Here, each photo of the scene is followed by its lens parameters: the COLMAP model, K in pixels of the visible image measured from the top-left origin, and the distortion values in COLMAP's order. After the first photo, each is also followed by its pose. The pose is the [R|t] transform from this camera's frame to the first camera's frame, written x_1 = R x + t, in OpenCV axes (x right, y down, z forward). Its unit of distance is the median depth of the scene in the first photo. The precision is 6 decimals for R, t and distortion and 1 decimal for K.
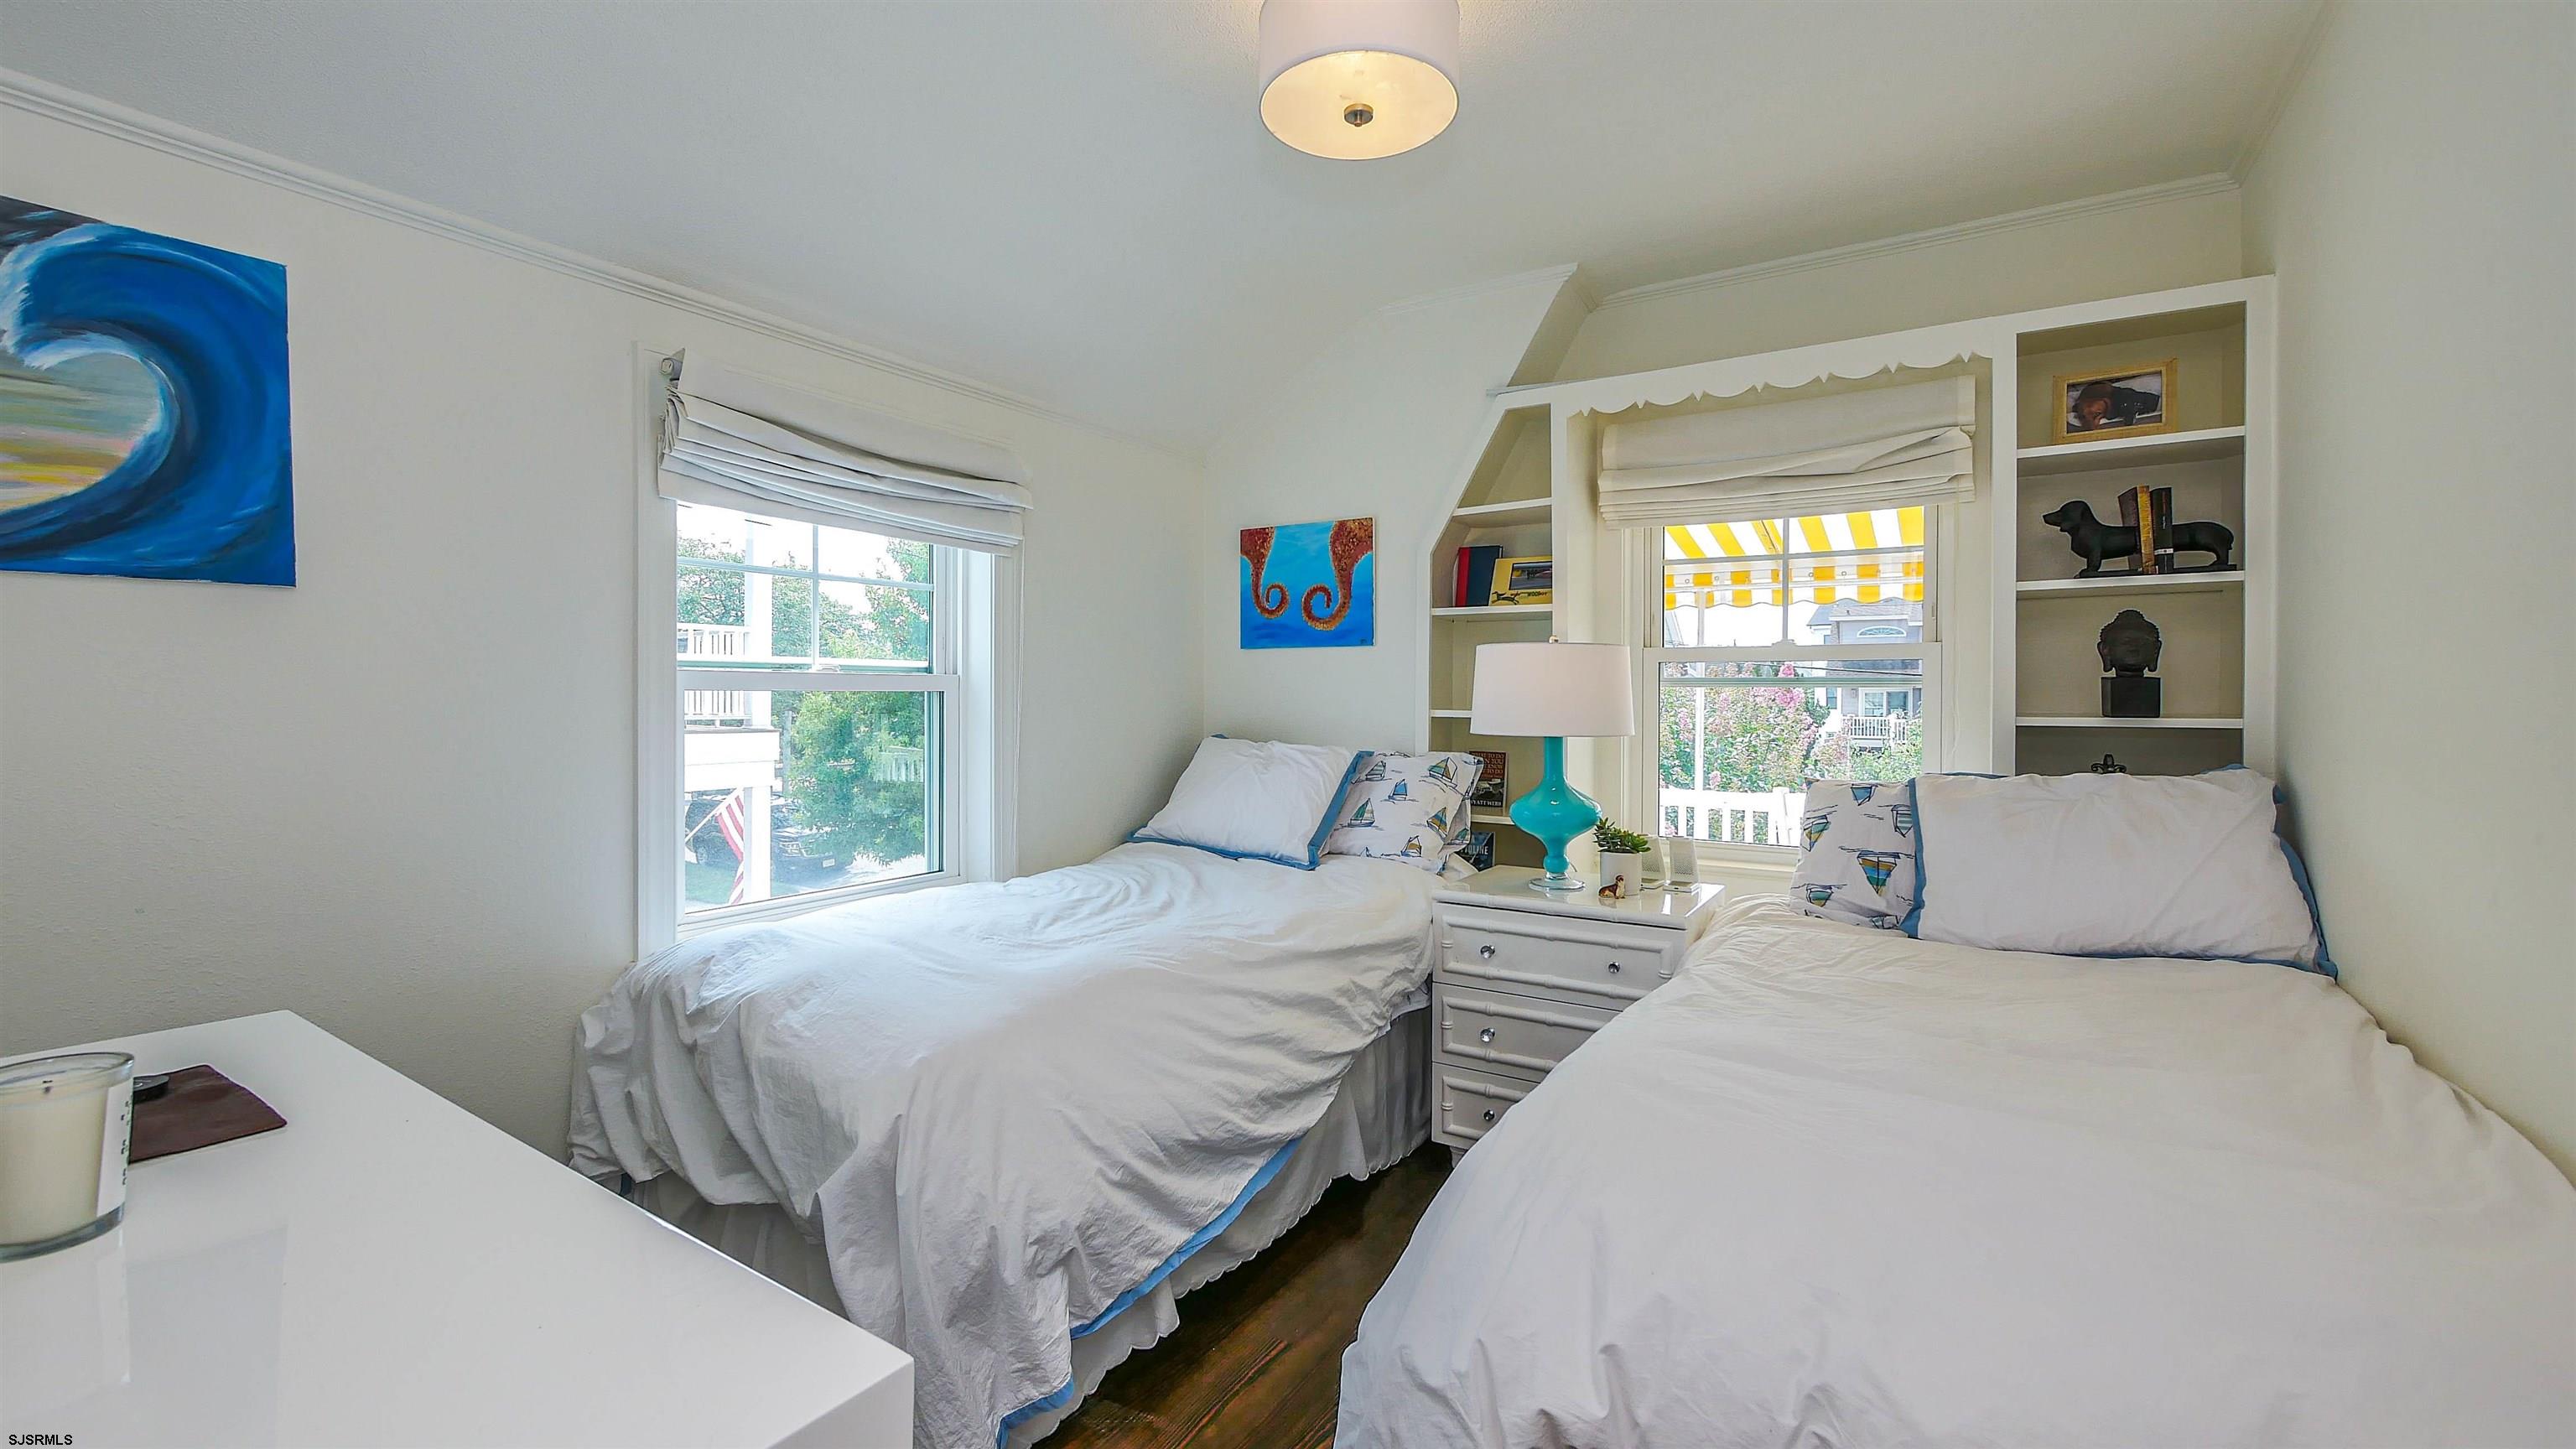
lens RADIAL K [[1063.5, 0, 1283.3], [0, 1063.5, 703.6], [0, 0, 1]] dist [-0.005488, 0.000033]
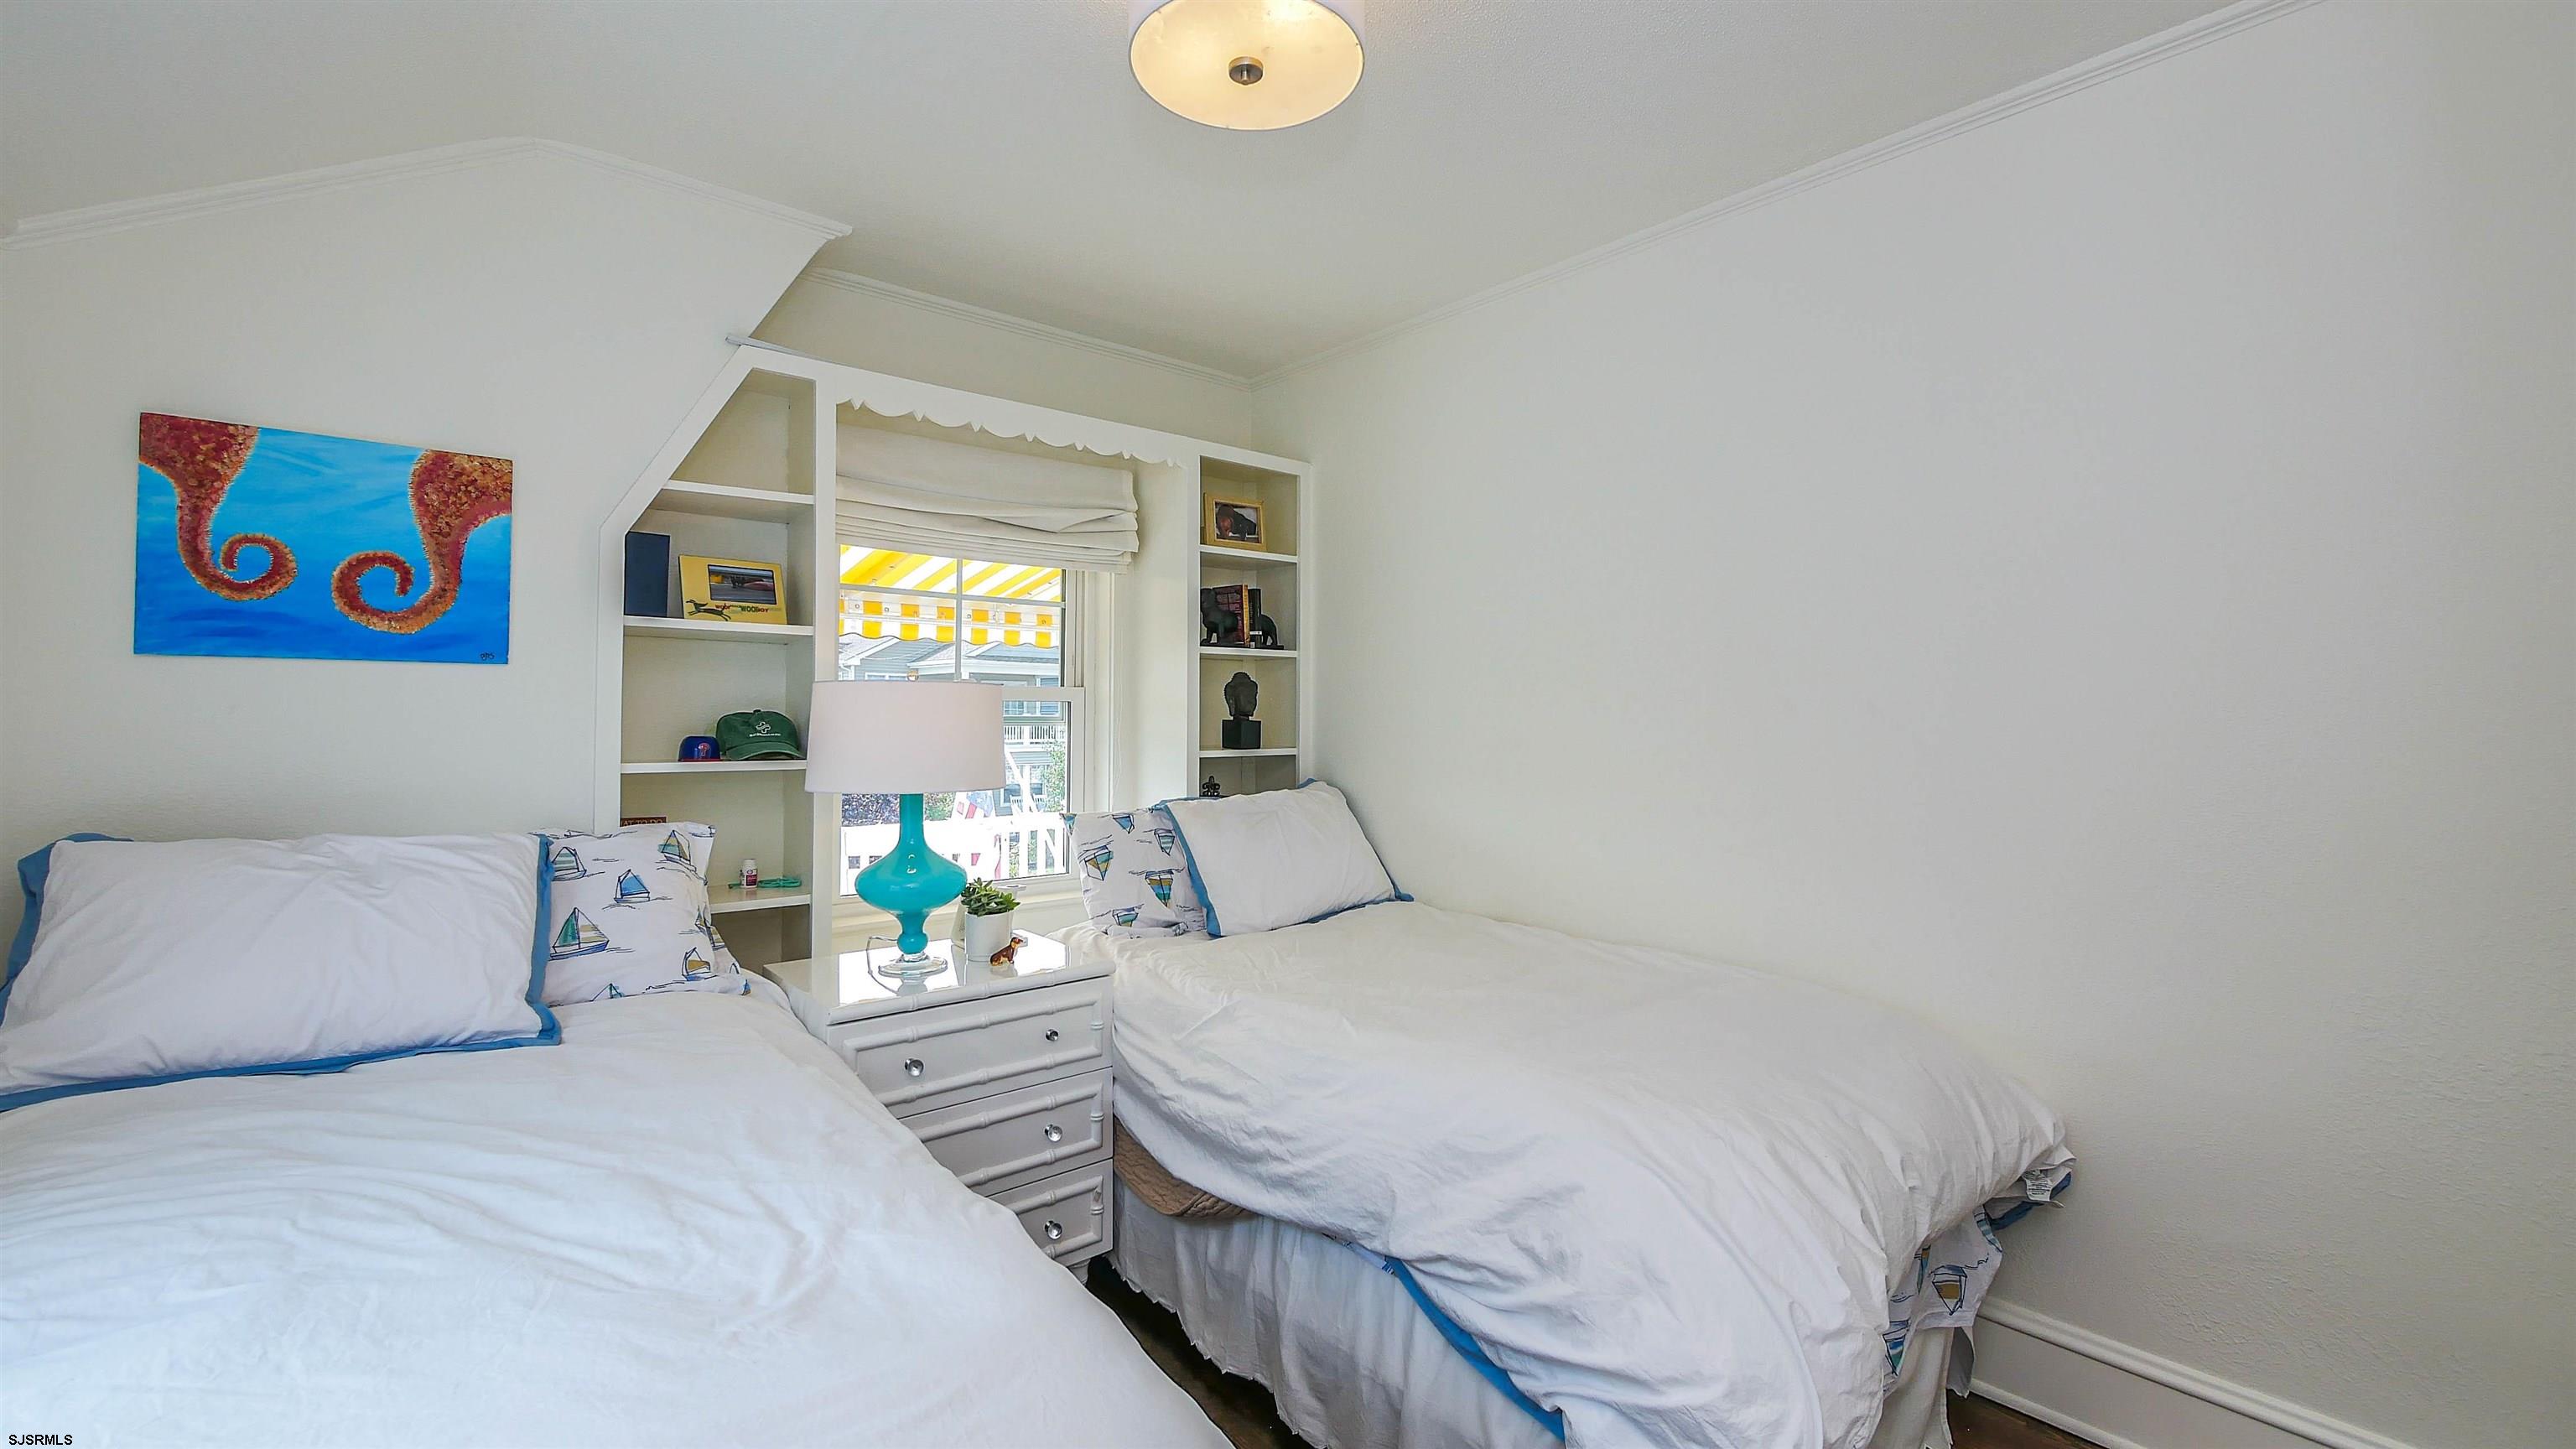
lens RADIAL K [[1063.5, 0, 1283.3], [0, 1063.5, 703.6], [0, 0, 1]] dist [-0.005488, 0.000033]
pose [[0.293078, 0.007901, 0.956056, -0.389531], [0.003934, 0.999947, -0.009470, -0.024625], [-0.956080, 0.006537, 0.293032, 0.394129]]
